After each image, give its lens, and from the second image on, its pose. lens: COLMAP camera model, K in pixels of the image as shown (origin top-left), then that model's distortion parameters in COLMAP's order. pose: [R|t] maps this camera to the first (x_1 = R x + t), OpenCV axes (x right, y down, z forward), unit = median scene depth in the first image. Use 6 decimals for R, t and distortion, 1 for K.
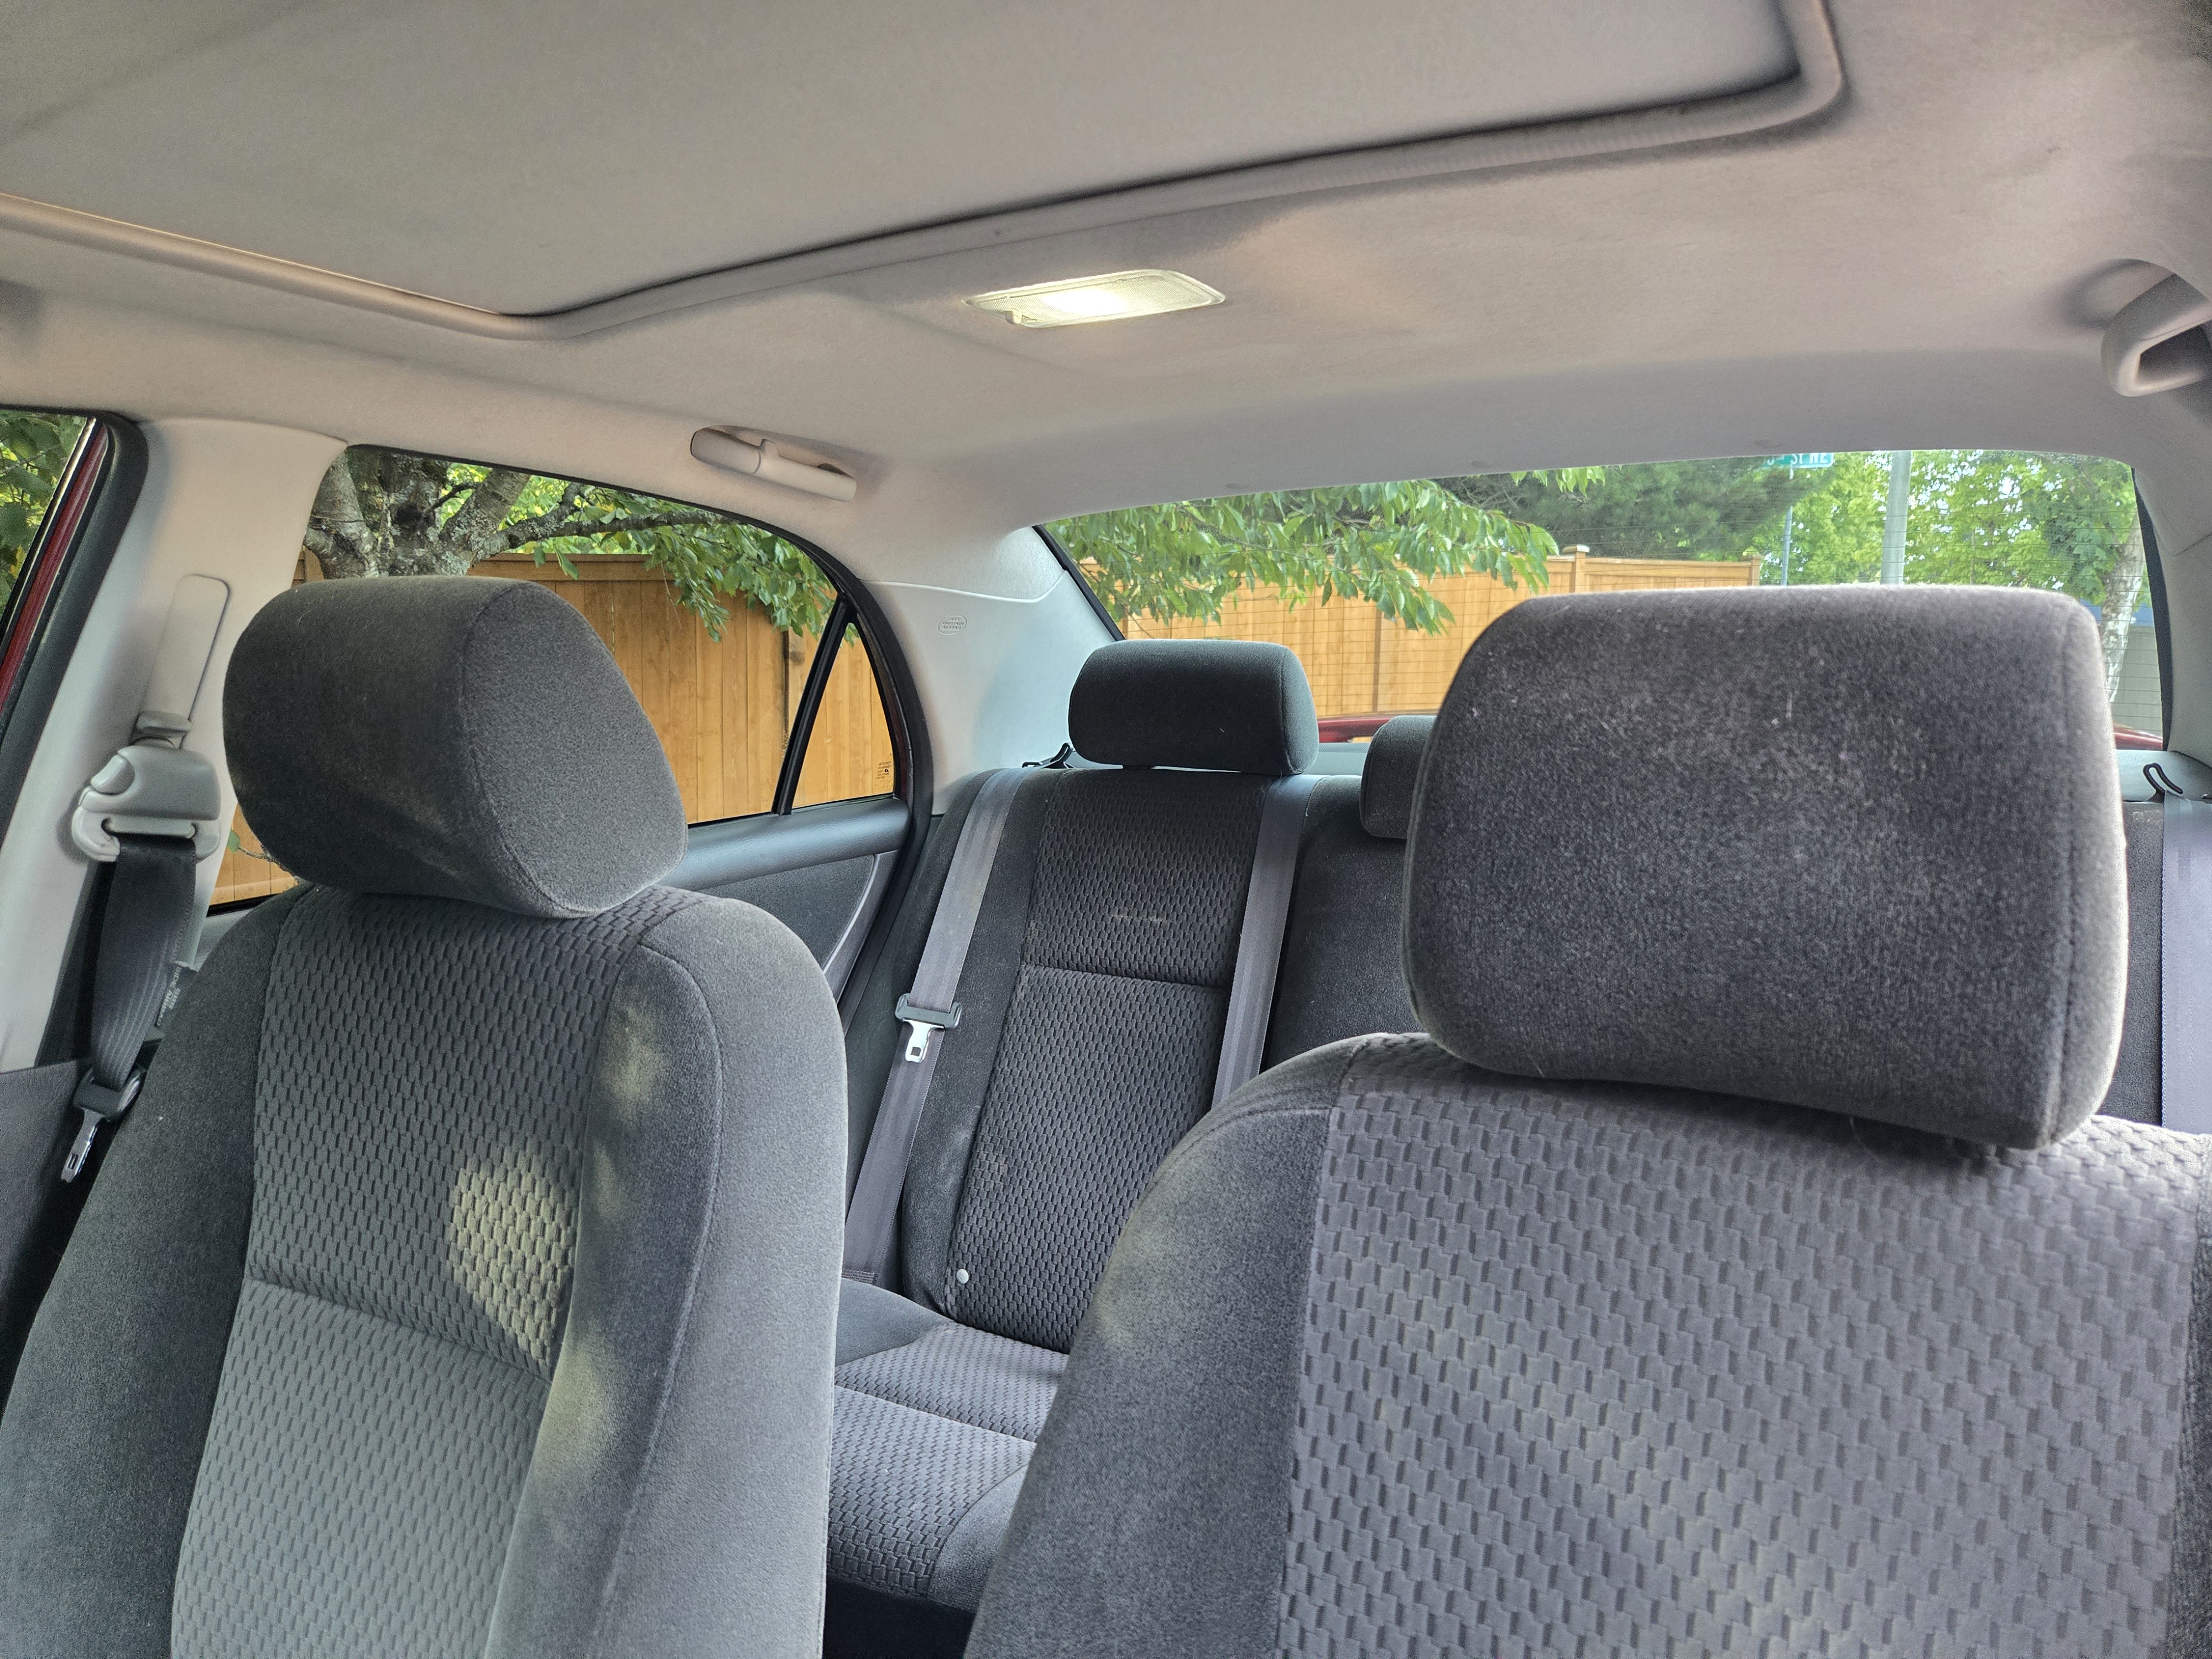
lens RADIAL K [[1444.8, 0, 1095.8], [0, 1444.8, 840.4], [0, 0, 1]] dist [0.052084, -0.046985]
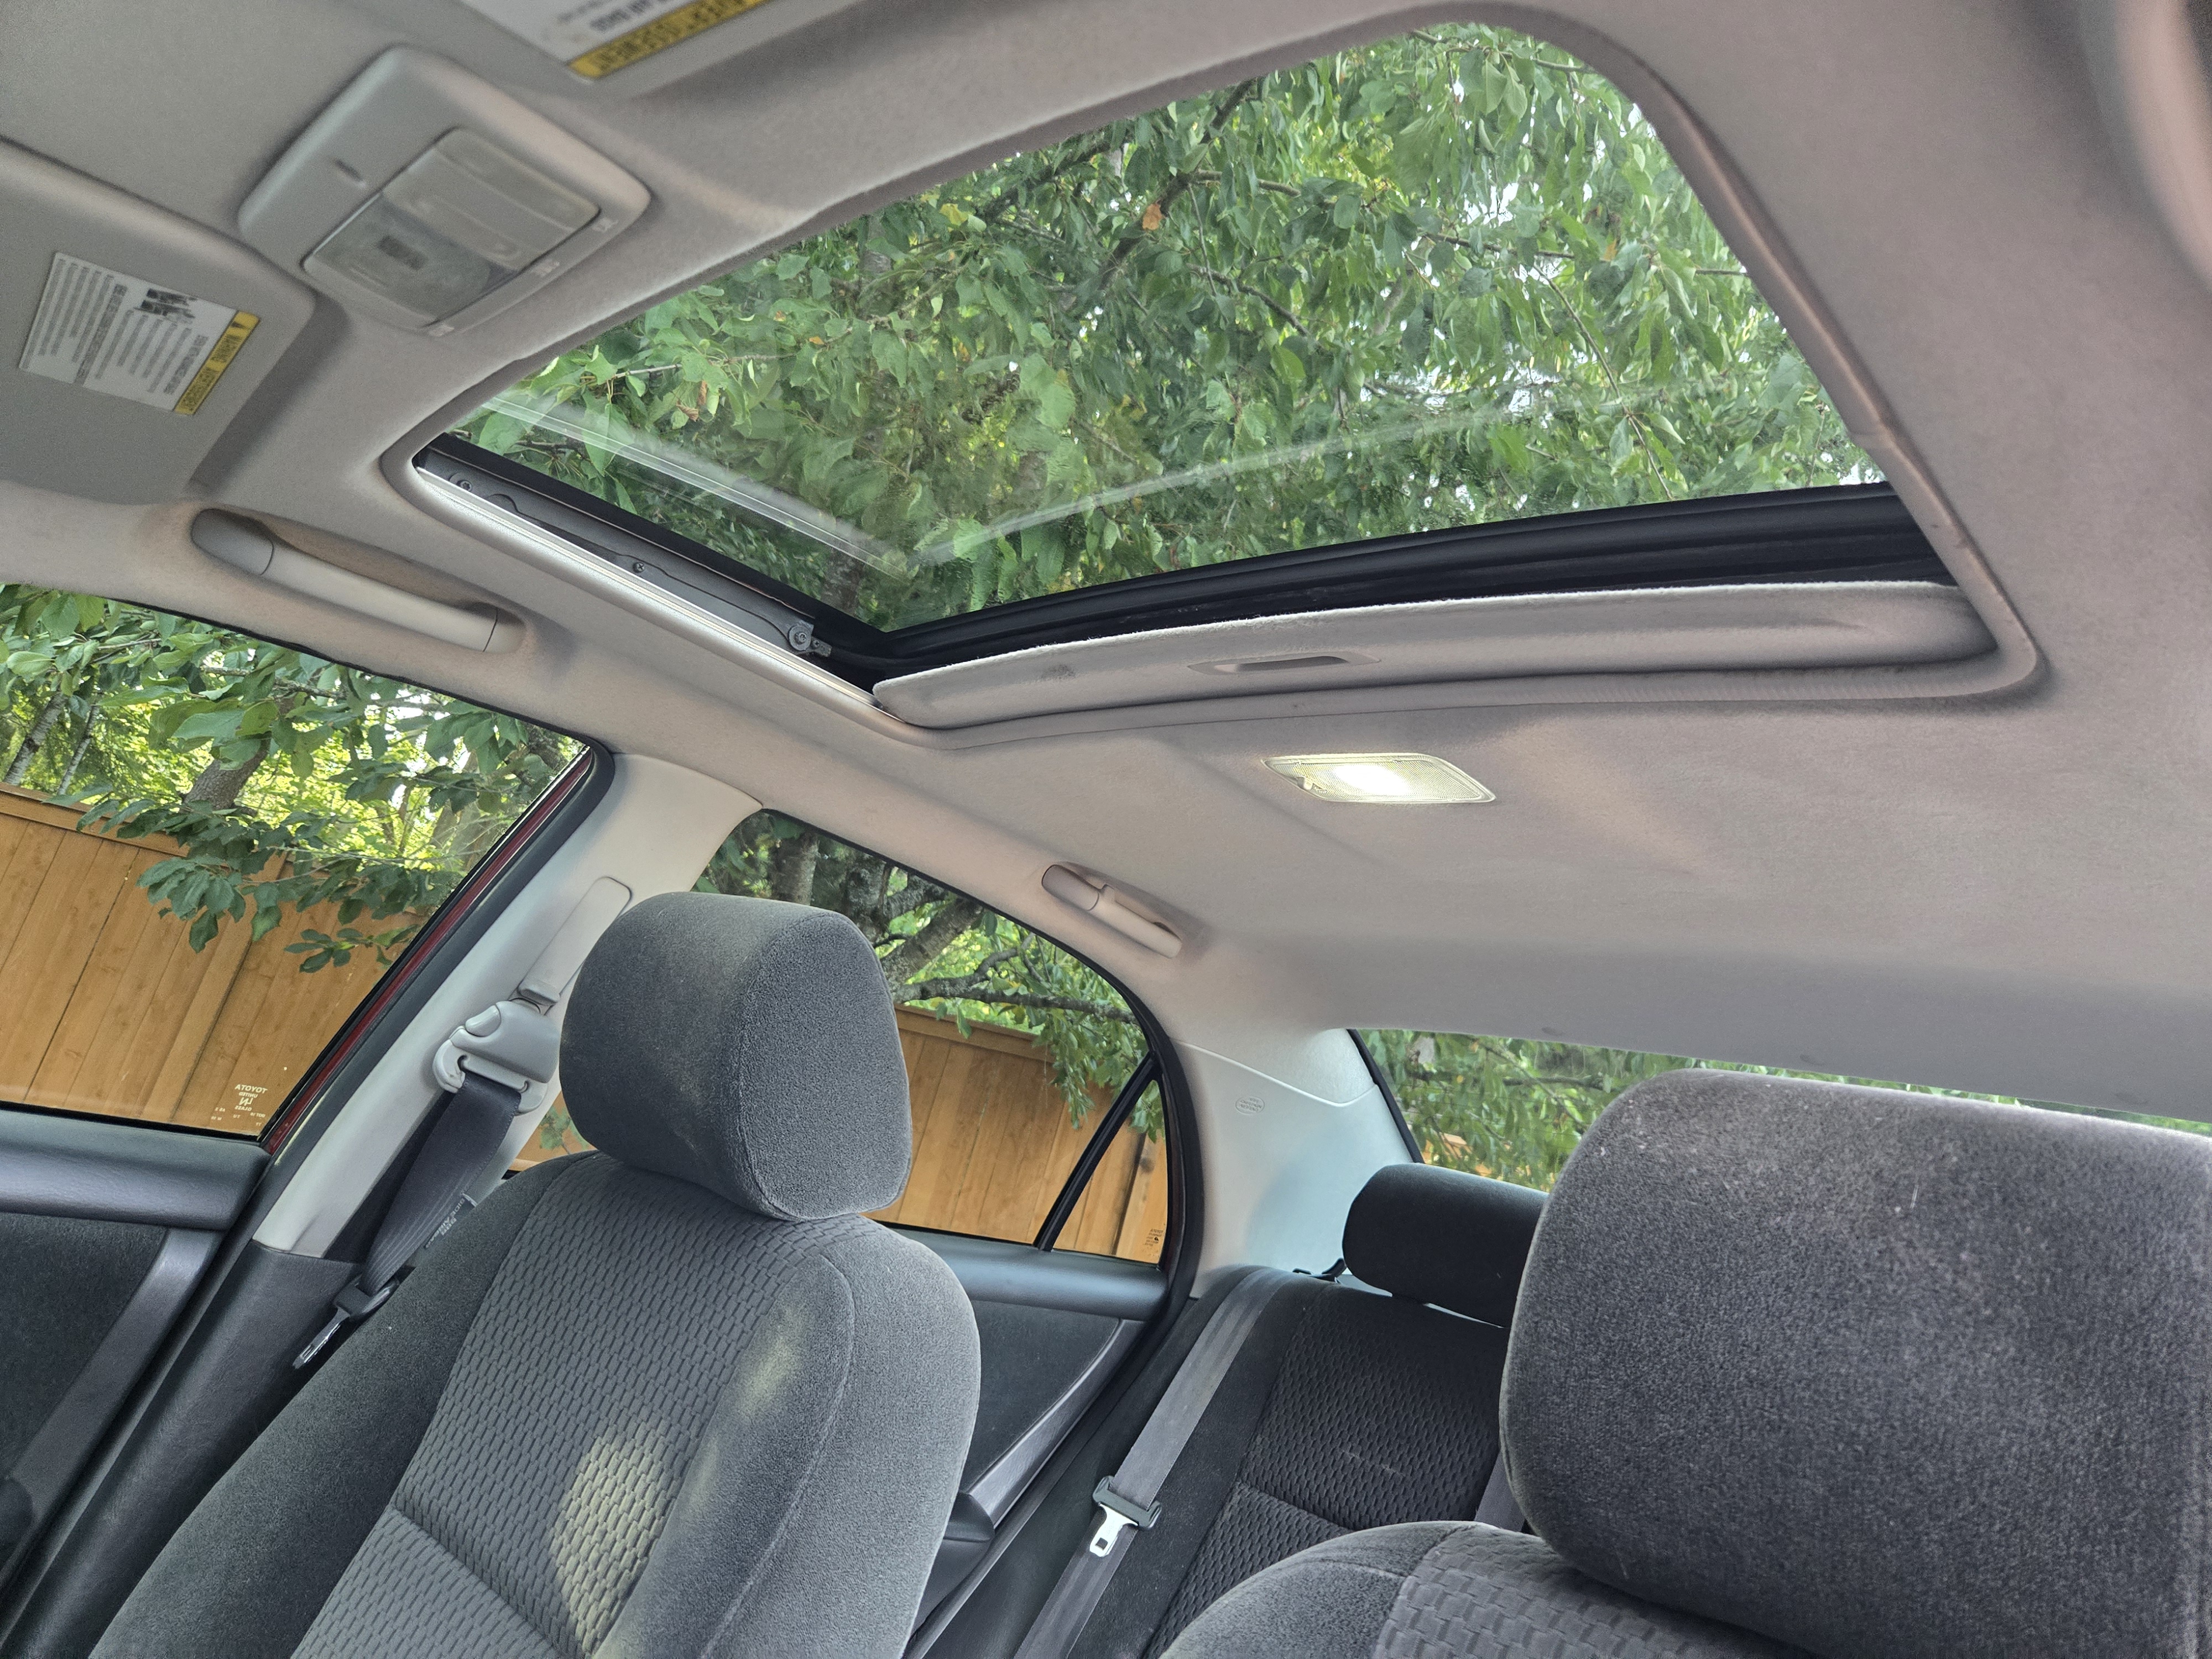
lens RADIAL K [[1432.5, 0, 1106.0], [0, 1432.5, 829.5], [0, 0, 1]] dist [0.041063, -0.035365]
pose [[0.947439, 0.183249, -0.262258, 0.172530], [-0.264820, 0.909147, -0.321439, 0.128625], [0.179528, 0.373995, 0.909889, -0.041878]]
